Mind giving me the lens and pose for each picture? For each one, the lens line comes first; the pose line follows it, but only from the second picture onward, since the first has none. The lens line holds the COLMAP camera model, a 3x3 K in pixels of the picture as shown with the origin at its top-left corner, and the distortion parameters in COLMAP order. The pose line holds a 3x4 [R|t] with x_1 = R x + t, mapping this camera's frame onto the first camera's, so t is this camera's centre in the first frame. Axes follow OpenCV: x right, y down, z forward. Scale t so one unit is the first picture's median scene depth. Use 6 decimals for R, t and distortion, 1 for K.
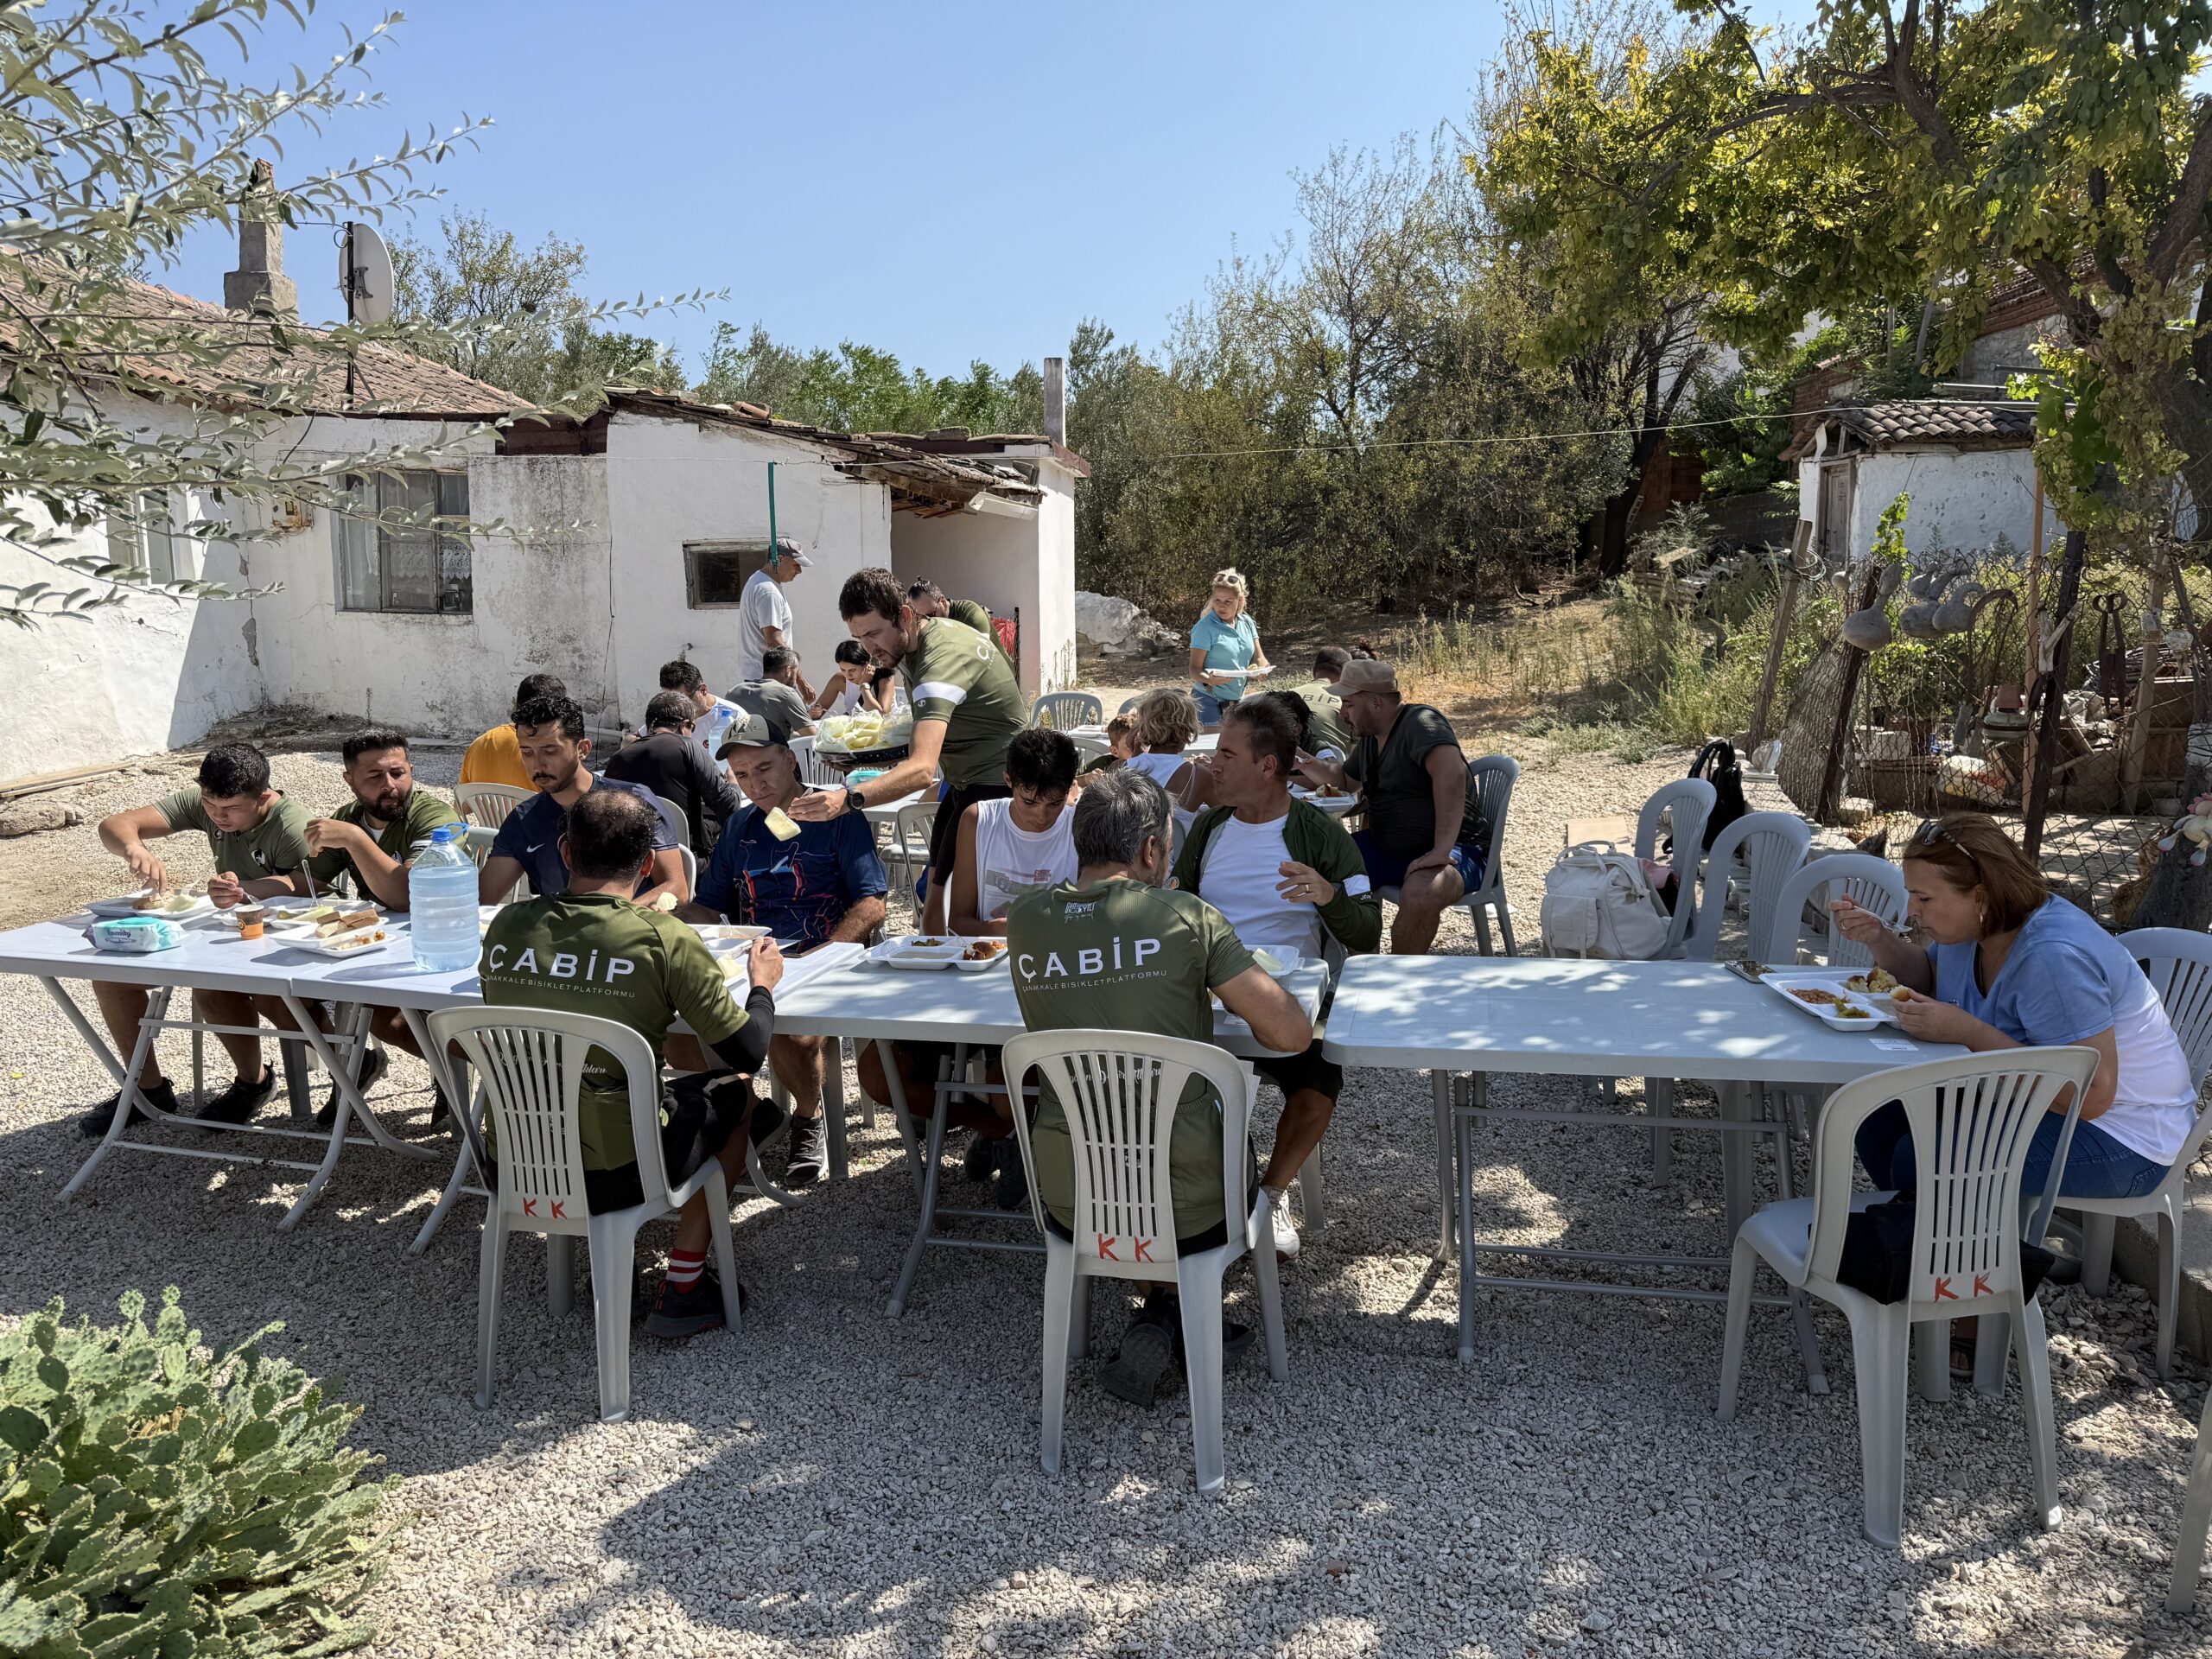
lens RADIAL K [[1532.7, 0, 1106.0], [0, 1532.7, 829.5], [0, 0, 1]] dist [-0.005066, -0.002764]
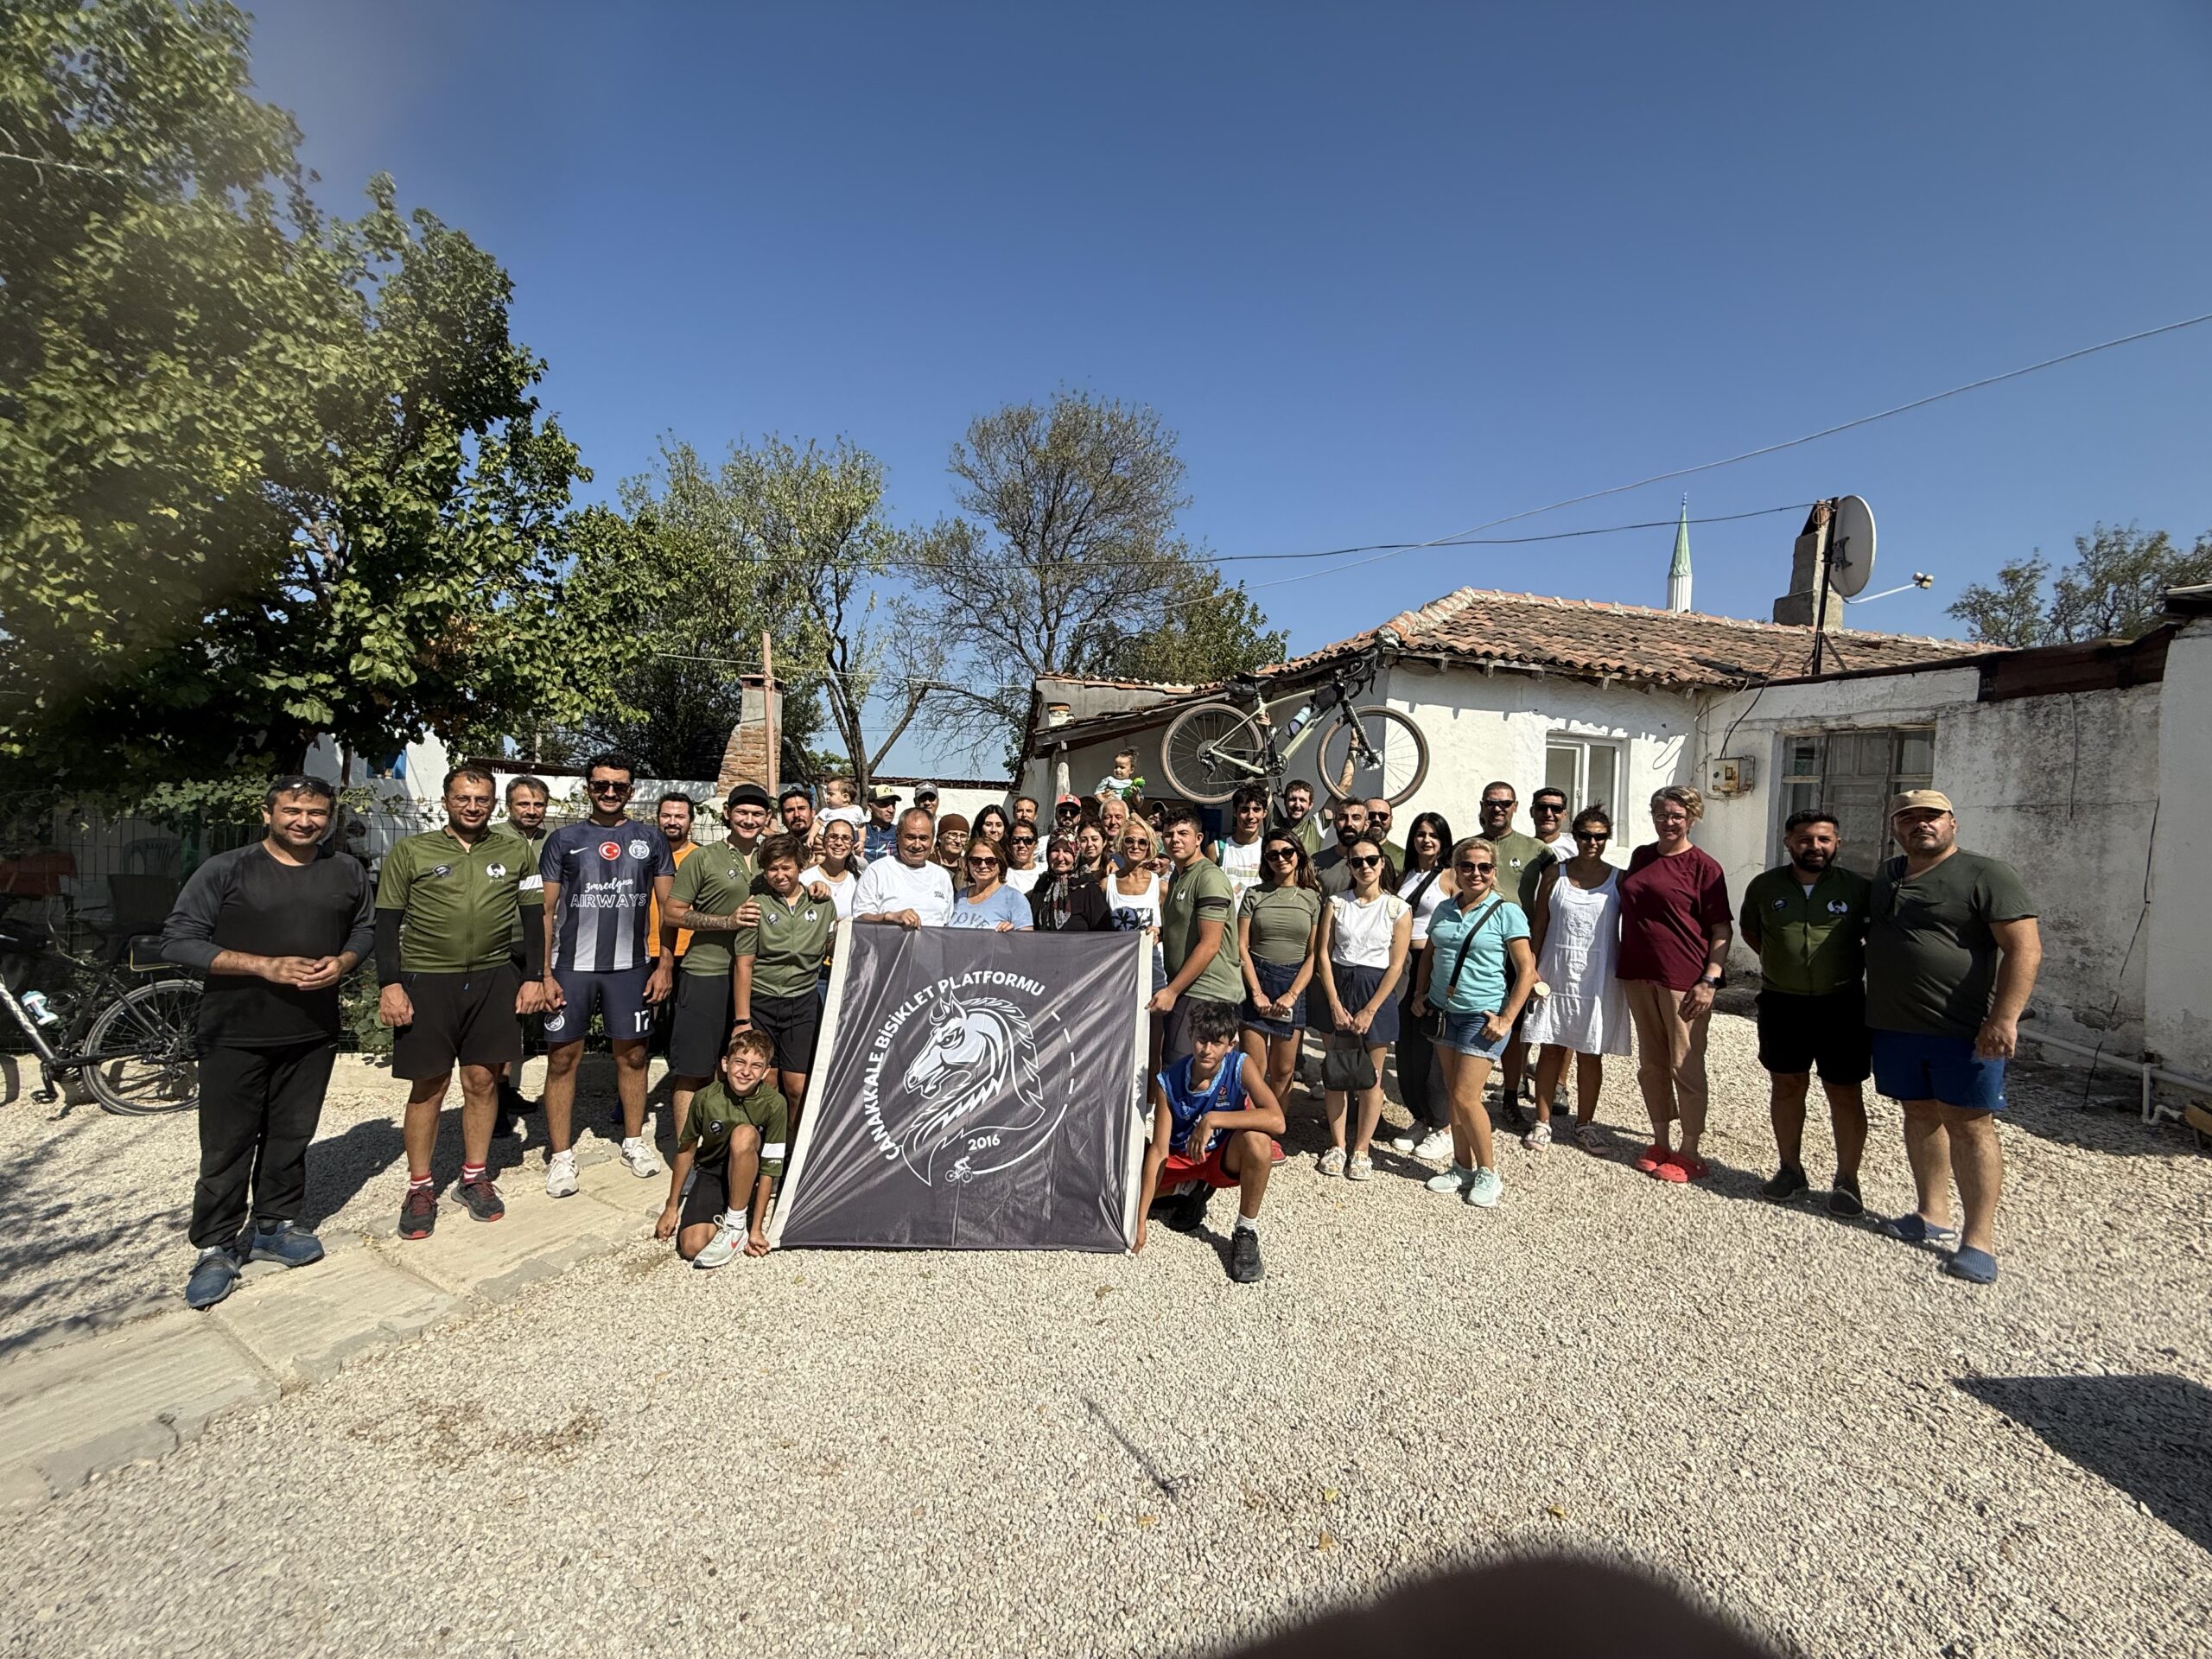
lens RADIAL K [[887.3, 0, 1106.0], [0, 887.3, 829.5], [0, 0, 1]] dist [0.001972, 0.000478]
pose [[0.315820, 0.017174, -0.948664, -0.080833], [-0.185913, 0.981575, -0.044123, -0.063287], [0.930427, 0.190304, 0.313194, 0.406331]]
